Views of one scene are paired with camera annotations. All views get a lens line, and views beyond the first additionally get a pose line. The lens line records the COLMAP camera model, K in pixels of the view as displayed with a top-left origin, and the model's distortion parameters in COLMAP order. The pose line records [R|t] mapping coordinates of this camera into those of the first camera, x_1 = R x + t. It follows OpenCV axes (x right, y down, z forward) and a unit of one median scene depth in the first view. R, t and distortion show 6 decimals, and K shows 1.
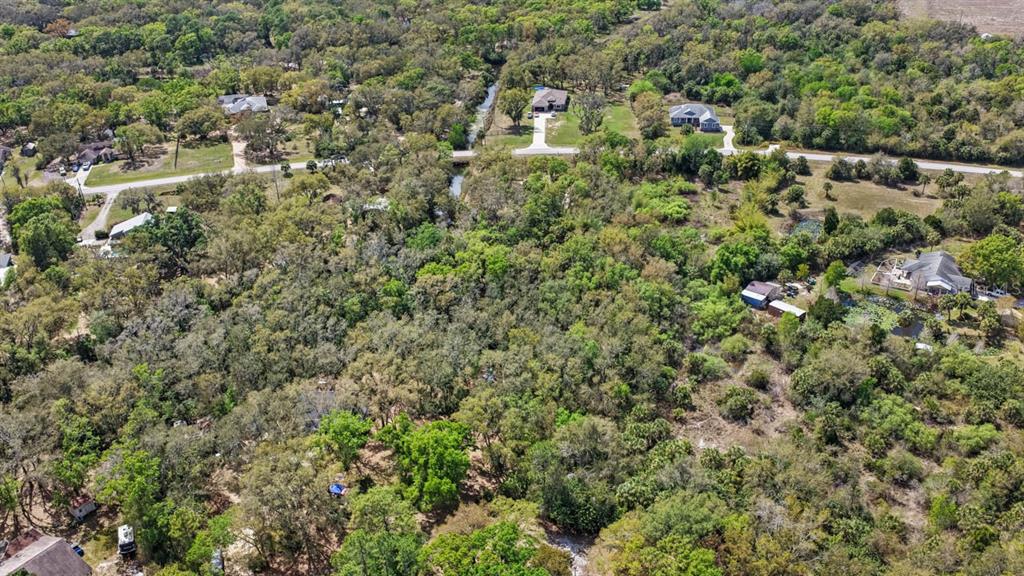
lens RADIAL K [[910.4, 0, 512.0], [0, 910.4, 289.1], [0, 0, 1]] dist [0.004252, 0.023895]
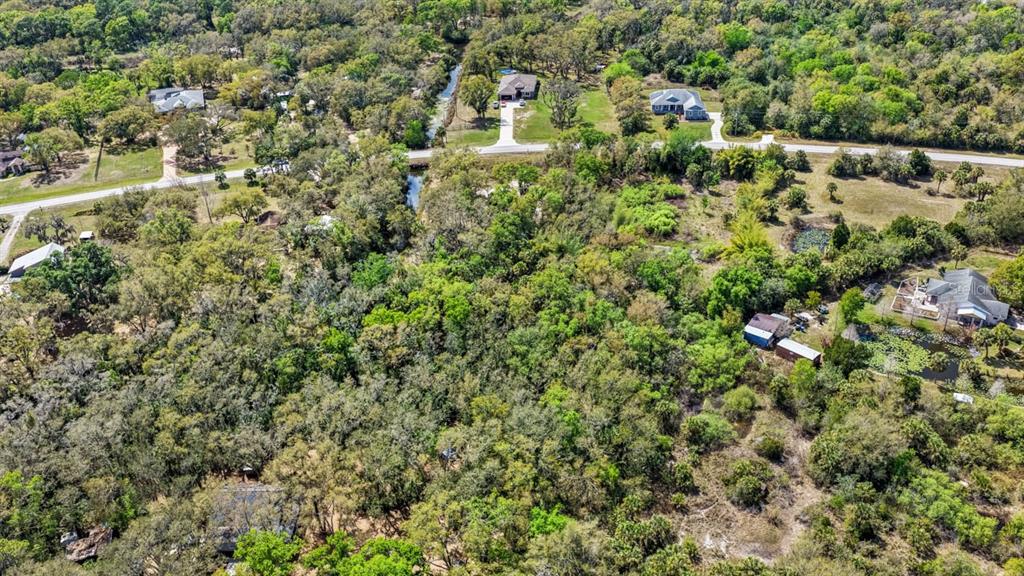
lens RADIAL K [[910.4, 0, 512.7], [0, 910.4, 287.1], [0, 0, 1]] dist [0.004252, 0.023895]
pose [[0.999230, -0.031277, 0.023683, 0.012173], [0.030310, 0.998733, 0.040164, -0.061788], [-0.024909, -0.039415, 0.998912, 0.120693]]
